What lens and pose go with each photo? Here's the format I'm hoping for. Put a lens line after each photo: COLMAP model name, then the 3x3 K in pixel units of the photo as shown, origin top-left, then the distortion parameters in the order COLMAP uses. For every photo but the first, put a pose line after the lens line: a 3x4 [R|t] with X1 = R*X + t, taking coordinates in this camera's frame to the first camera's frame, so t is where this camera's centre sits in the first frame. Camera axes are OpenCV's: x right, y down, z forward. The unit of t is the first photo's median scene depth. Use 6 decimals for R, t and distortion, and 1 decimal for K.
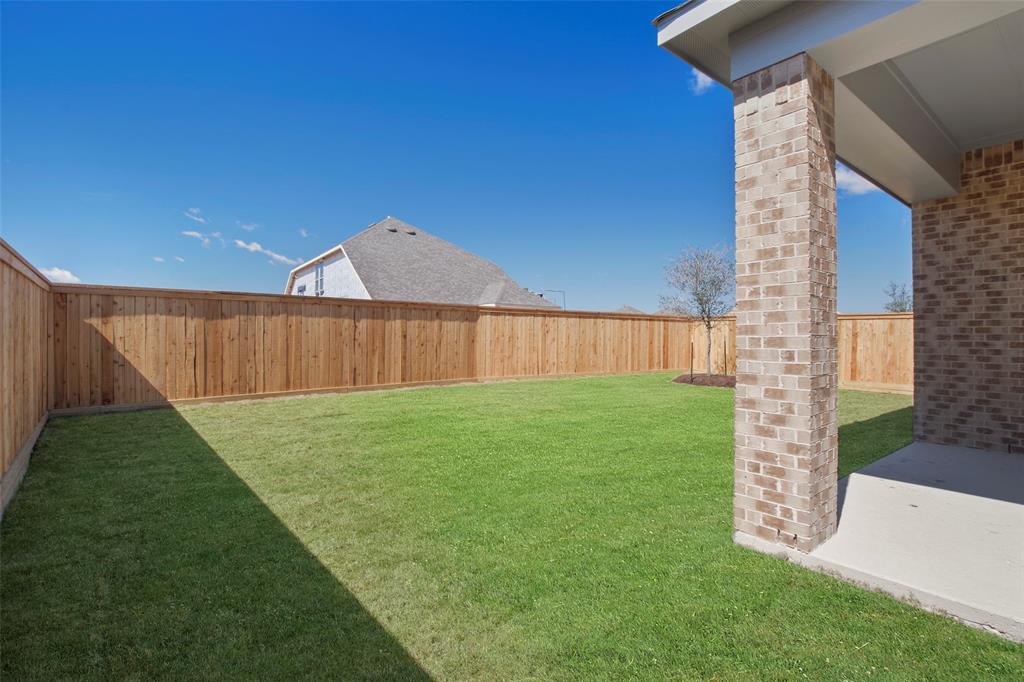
lens RADIAL K [[471.9, 0, 510.0], [0, 471.9, 339.7], [0, 0, 1]] dist [-0.028034, 0.002634]
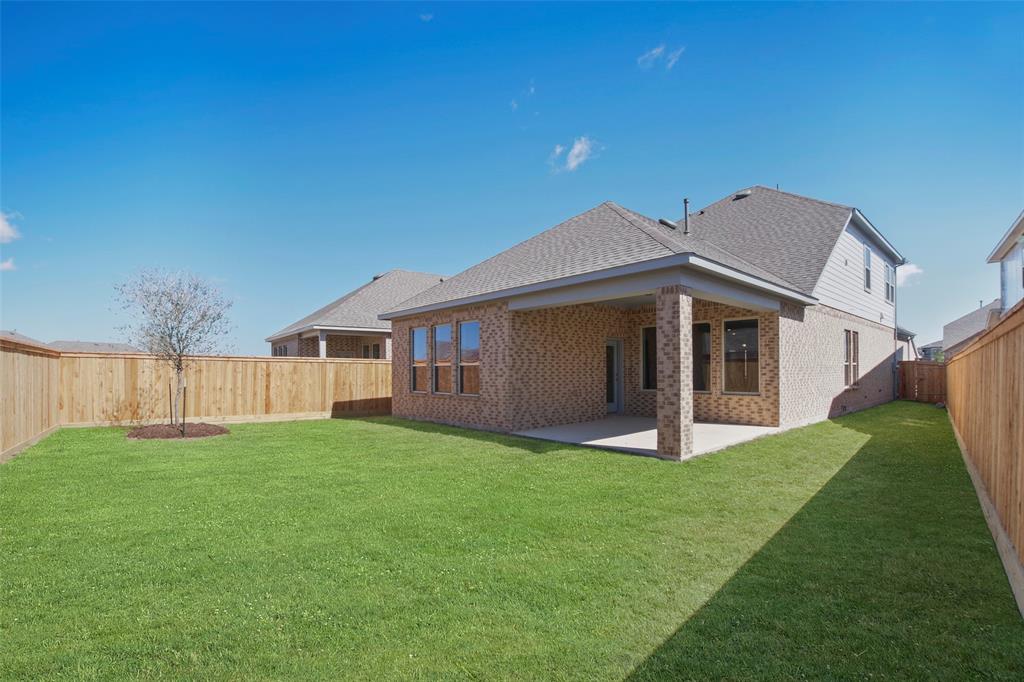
lens RADIAL K [[471.9, 0, 501.1], [0, 471.9, 369.7], [0, 0, 1]] dist [-0.028034, 0.002634]
pose [[-0.087205, -0.000552, 0.996190, -0.483622], [0.005729, 0.999983, 0.001055, -0.021354], [-0.996174, 0.005800, -0.087201, 0.526989]]
